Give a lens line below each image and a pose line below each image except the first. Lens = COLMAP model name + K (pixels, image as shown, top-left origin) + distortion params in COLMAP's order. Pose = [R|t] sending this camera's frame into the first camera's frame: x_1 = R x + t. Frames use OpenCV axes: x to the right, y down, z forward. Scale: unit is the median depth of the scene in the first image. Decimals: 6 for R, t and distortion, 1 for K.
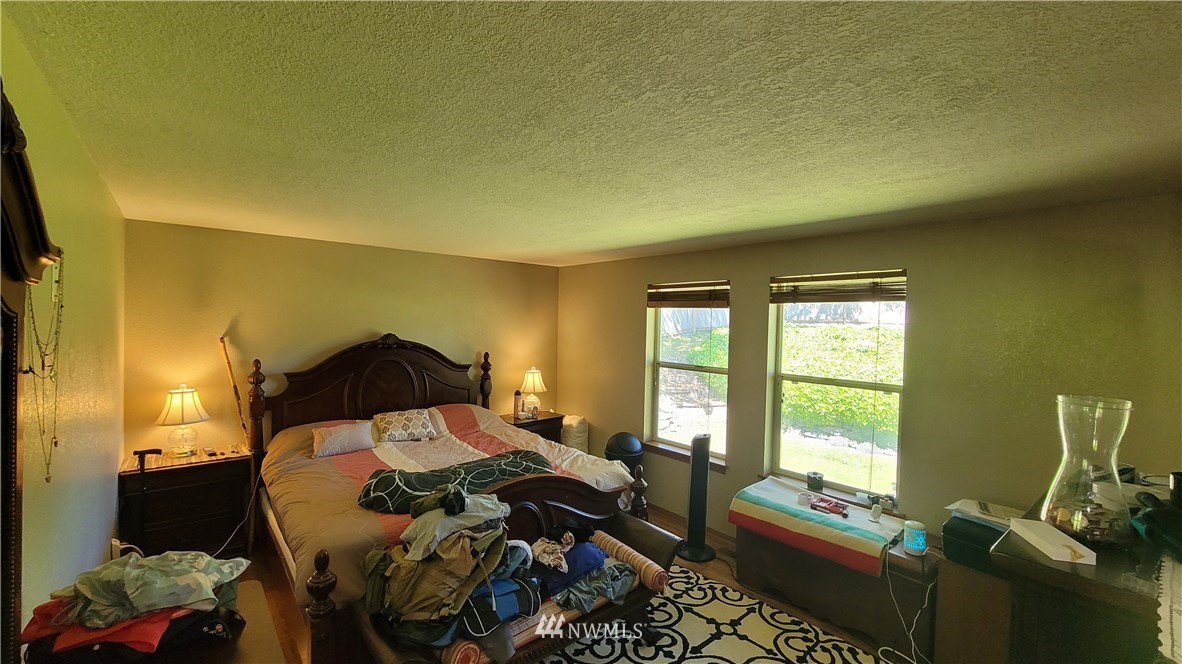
lens RADIAL K [[485.6, 0, 591.0], [0, 485.6, 332.0], [0, 0, 1]] dist [0.002469, 0.000183]
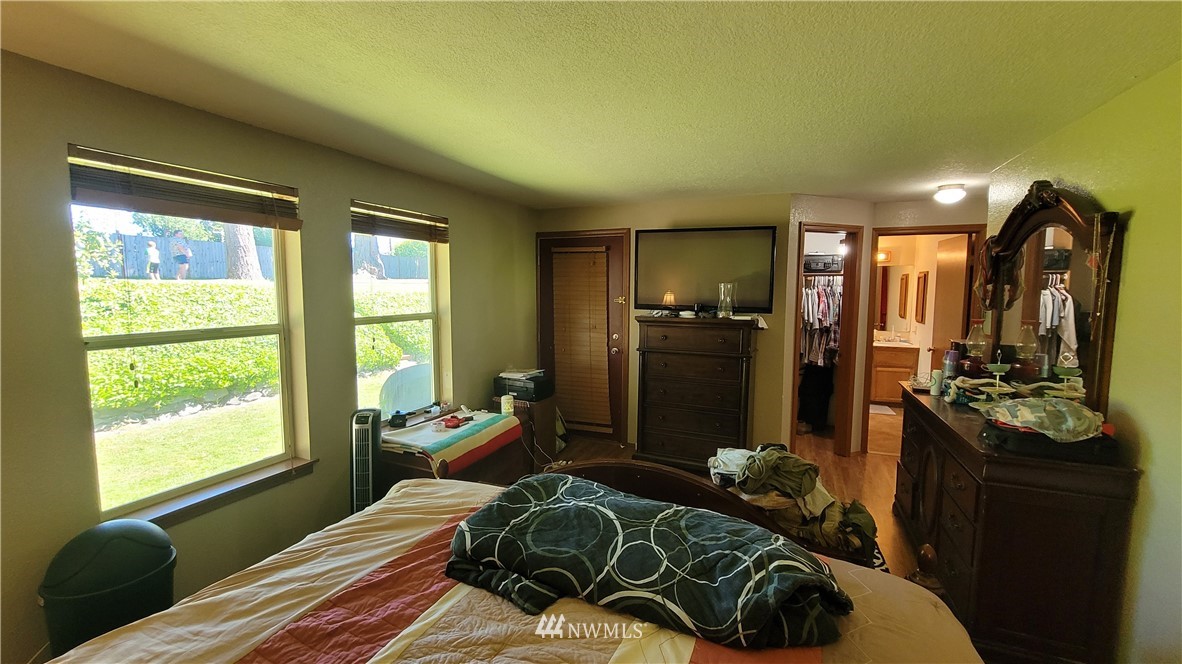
lens RADIAL K [[485.6, 0, 591.0], [0, 485.6, 332.0], [0, 0, 1]] dist [0.002469, 0.000183]
pose [[-0.448258, -0.116247, 0.886314, -0.523002], [-0.003848, 0.991750, 0.128129, 0.000573], [-0.893896, 0.054025, -0.445007, 0.976354]]
